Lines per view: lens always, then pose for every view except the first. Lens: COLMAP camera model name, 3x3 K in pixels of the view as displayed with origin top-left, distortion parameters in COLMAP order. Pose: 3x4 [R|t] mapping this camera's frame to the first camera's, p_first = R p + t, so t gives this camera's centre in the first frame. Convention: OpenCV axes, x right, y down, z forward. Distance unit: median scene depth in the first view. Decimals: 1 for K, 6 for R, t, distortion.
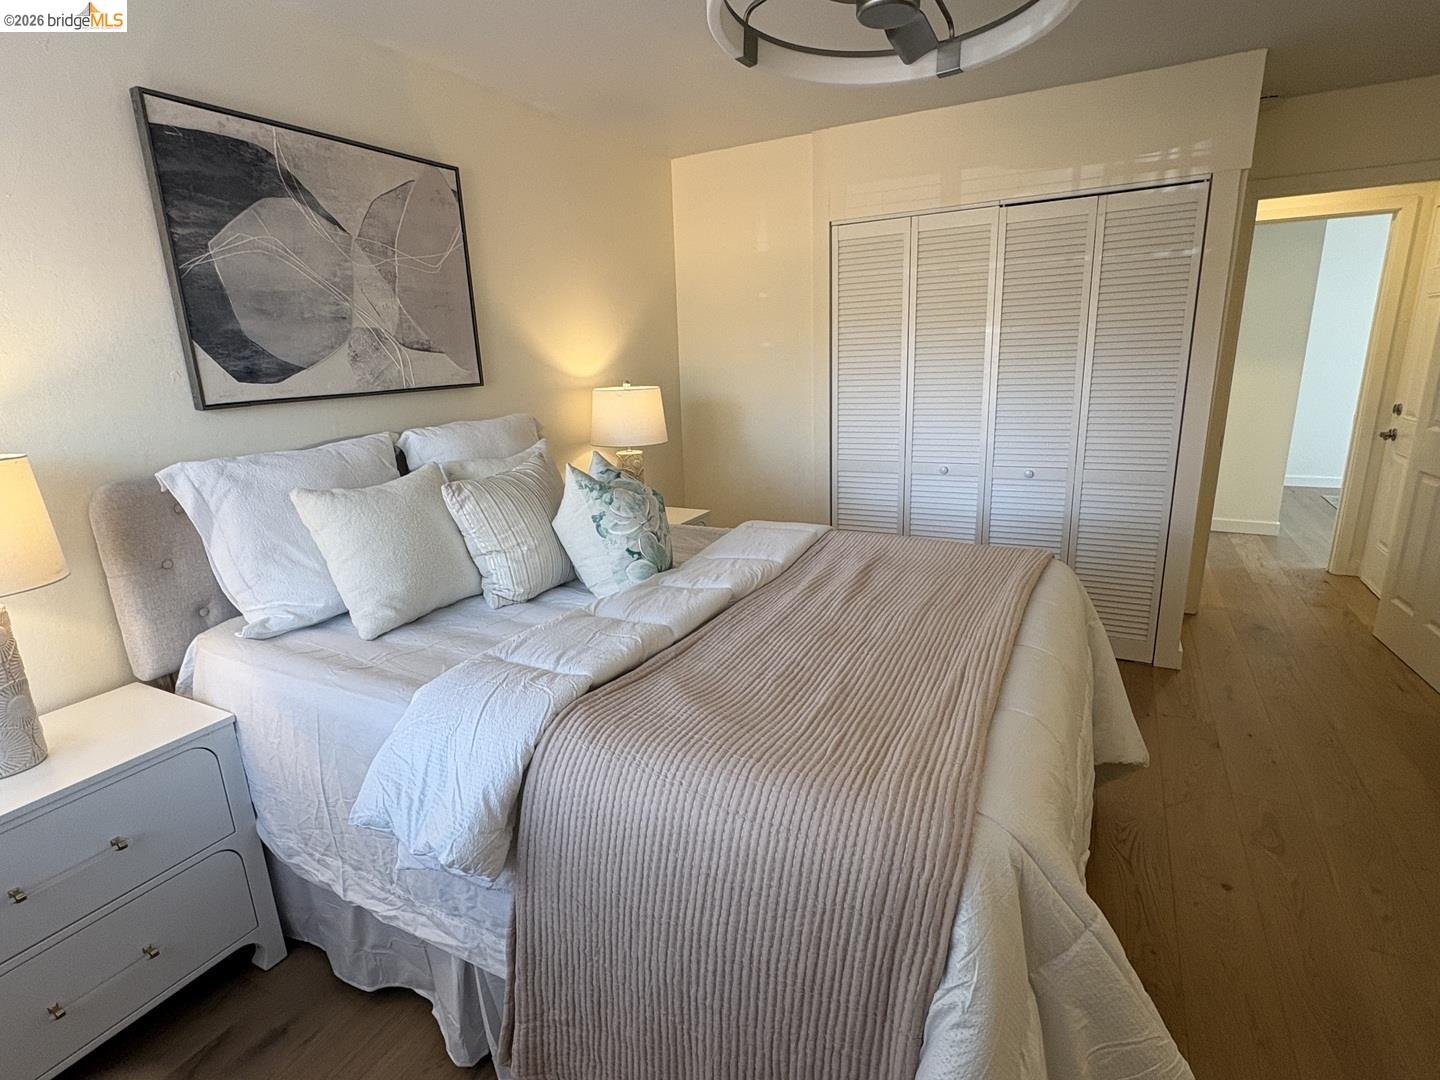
lens RADIAL K [[715.0, 0, 713.4], [0, 715.0, 544.2], [0, 0, 1]] dist [-0.001486, -0.000148]
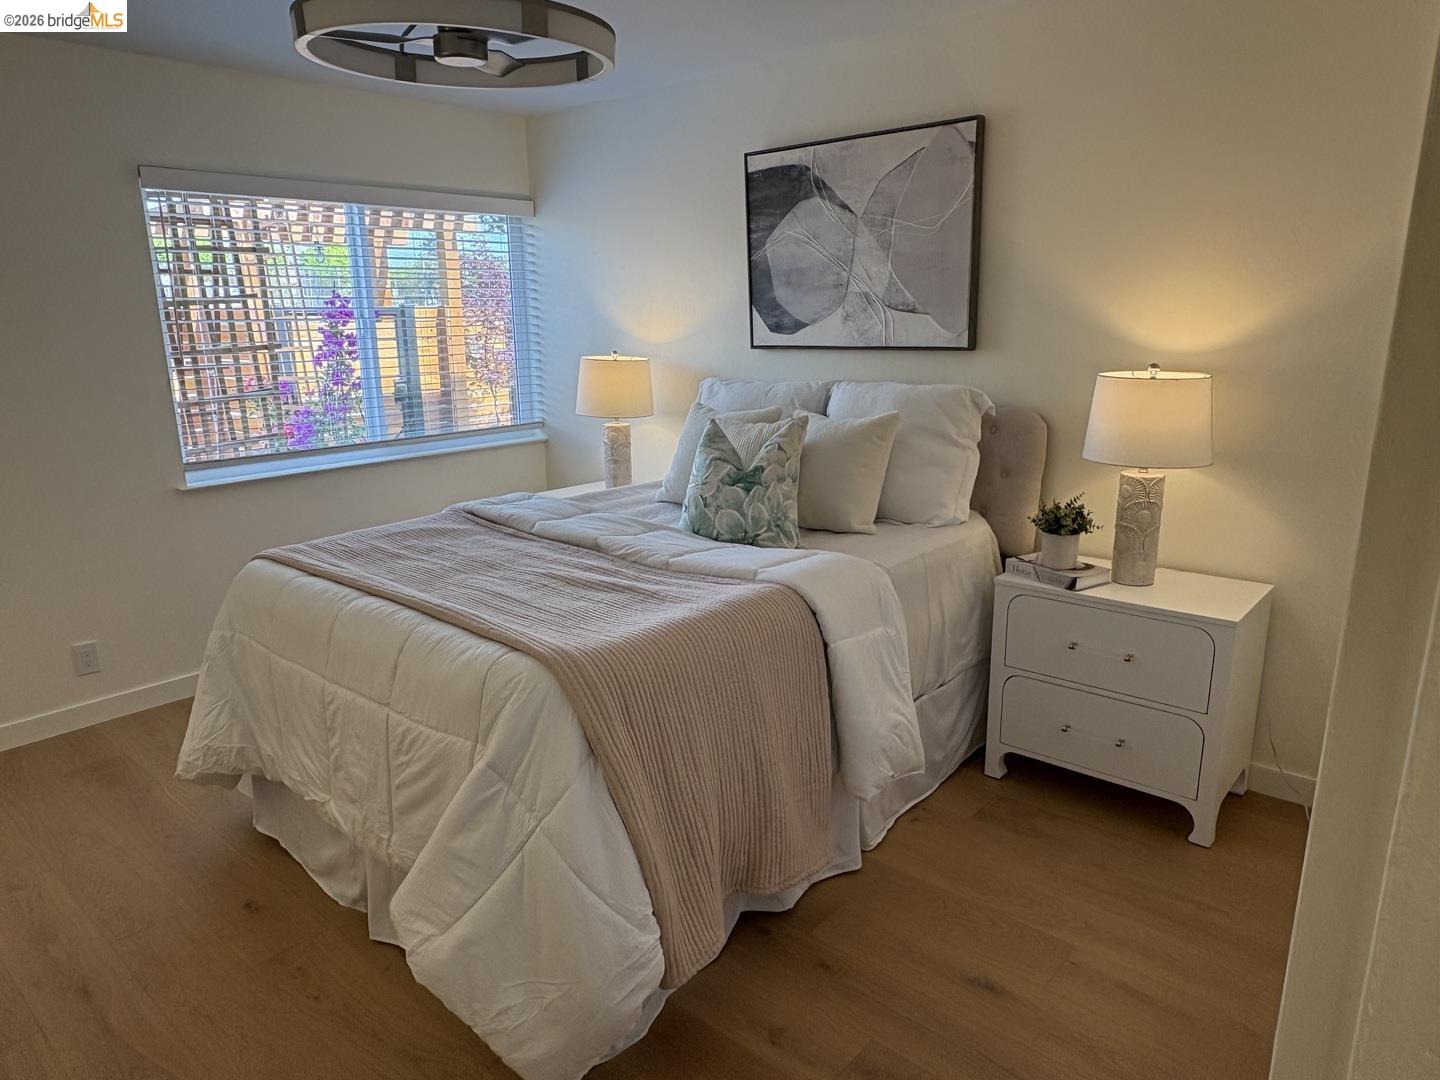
lens RADIAL K [[926.2, 0, 718.1], [0, 926.2, 545.2], [0, 0, 1]] dist [-0.005300, 0.005672]
pose [[-0.211537, 0.279150, -0.936658, 1.176064], [-0.229833, 0.917264, 0.325276, -0.388927], [0.949963, 0.284082, -0.129877, 1.174656]]
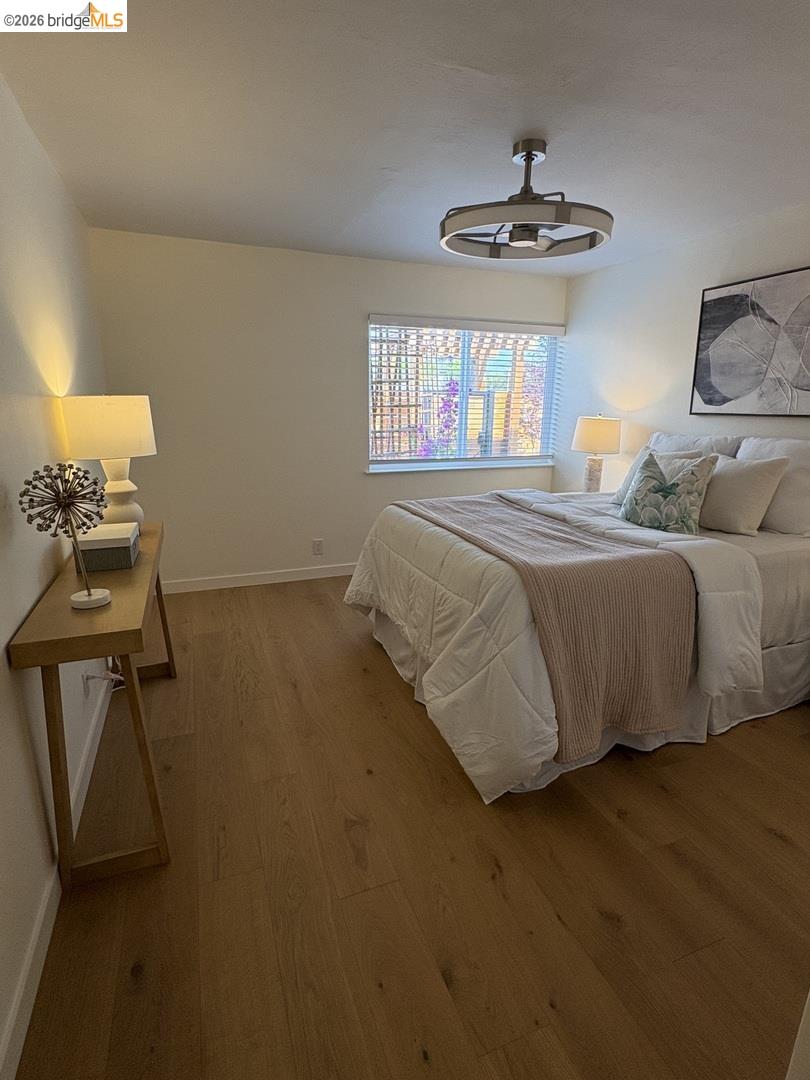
lens RADIAL K [[536.2, 0, 406.3], [0, 536.2, 539.7], [0, 0, 1]] dist [-0.001486, -0.000148]
pose [[-0.636015, 0.223737, -0.738530, 1.217985], [-0.185476, 0.884668, 0.427740, -0.371284], [0.749055, 0.409028, -0.521165, 1.255795]]
